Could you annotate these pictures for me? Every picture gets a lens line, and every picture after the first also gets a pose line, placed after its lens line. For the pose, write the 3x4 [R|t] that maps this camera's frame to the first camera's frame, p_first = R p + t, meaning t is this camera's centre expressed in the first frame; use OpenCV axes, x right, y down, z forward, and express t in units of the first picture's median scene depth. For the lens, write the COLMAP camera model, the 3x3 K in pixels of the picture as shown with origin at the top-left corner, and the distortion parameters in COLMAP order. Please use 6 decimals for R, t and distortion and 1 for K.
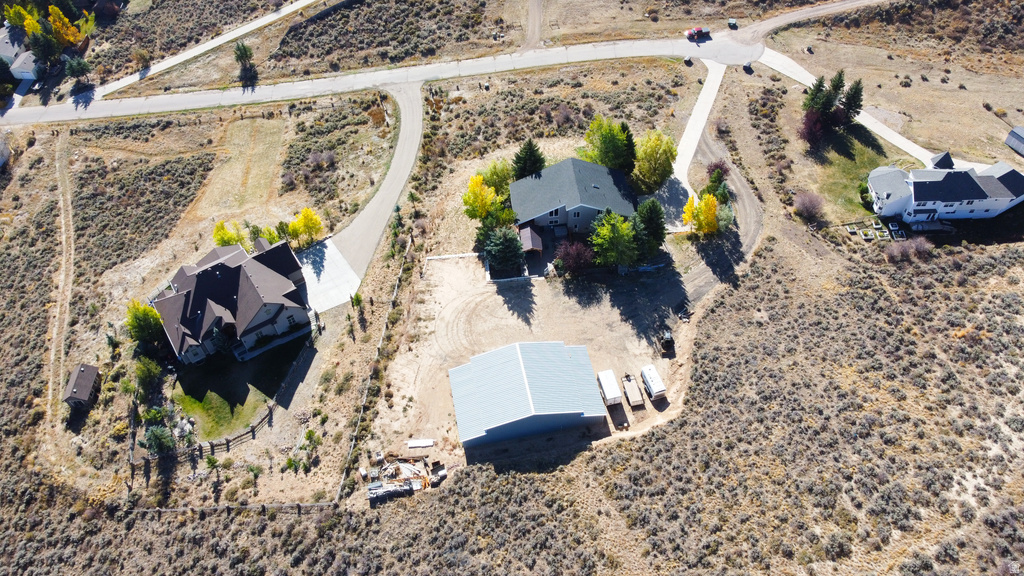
lens RADIAL K [[777.4, 0, 512.0], [0, 777.4, 288.0], [0, 0, 1]] dist [0.000969, -0.003227]
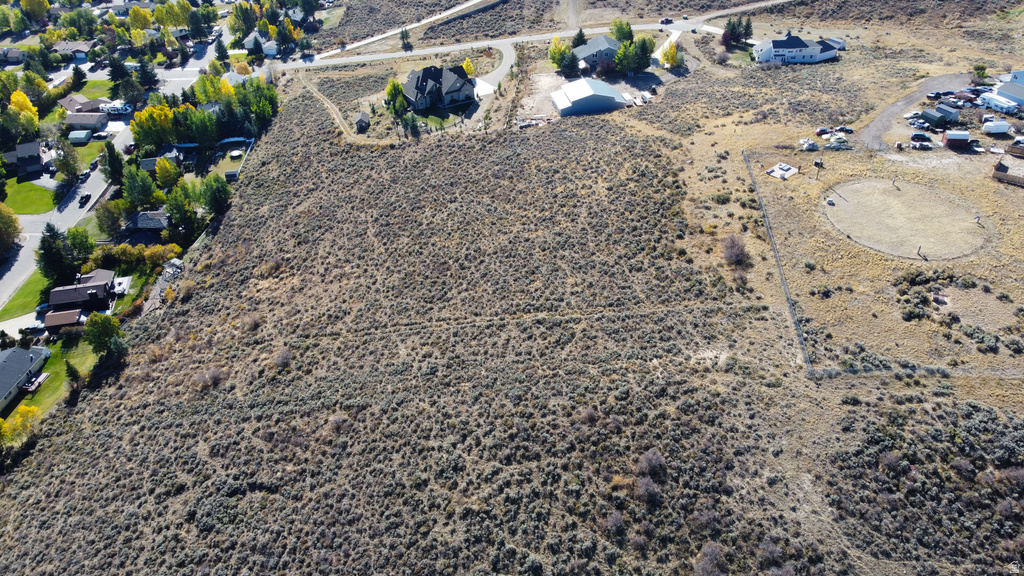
lens RADIAL K [[777.4, 0, 512.0], [0, 777.4, 288.0], [0, 0, 1]] dist [0.000969, -0.003227]
pose [[0.999954, 0.004894, 0.008261, -0.182663], [-0.002705, 0.969086, -0.246709, 1.035584], [-0.009213, 0.246676, 0.969054, -0.834659]]
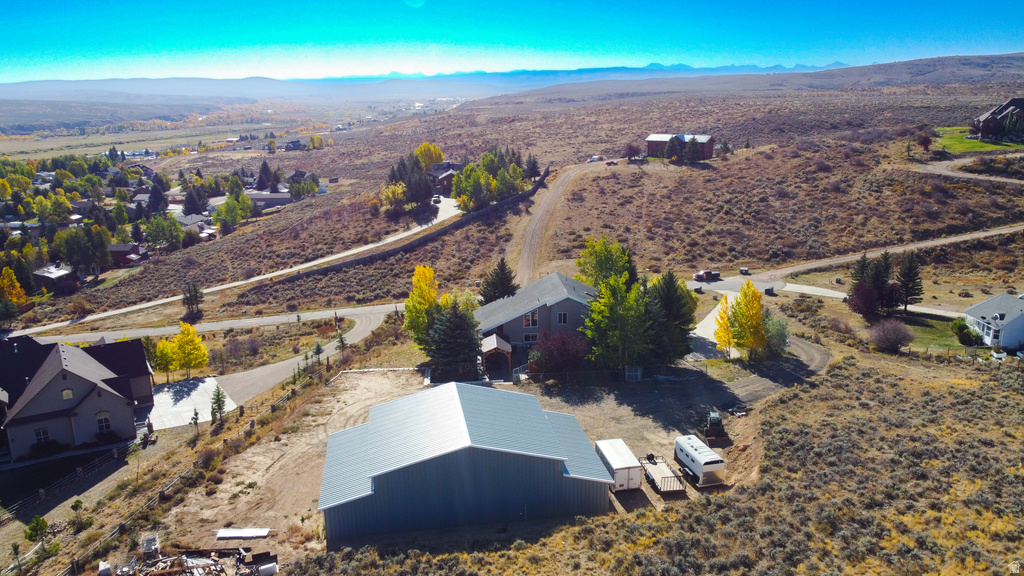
lens RADIAL K [[777.4, 0, 512.0], [0, 777.4, 288.0], [0, 0, 1]] dist [0.000969, -0.003227]
pose [[0.999516, 0.024070, -0.019703, 0.052976], [-0.031070, 0.802911, -0.595289, 0.318154], [0.001491, 0.595613, 0.803270, 0.440076]]
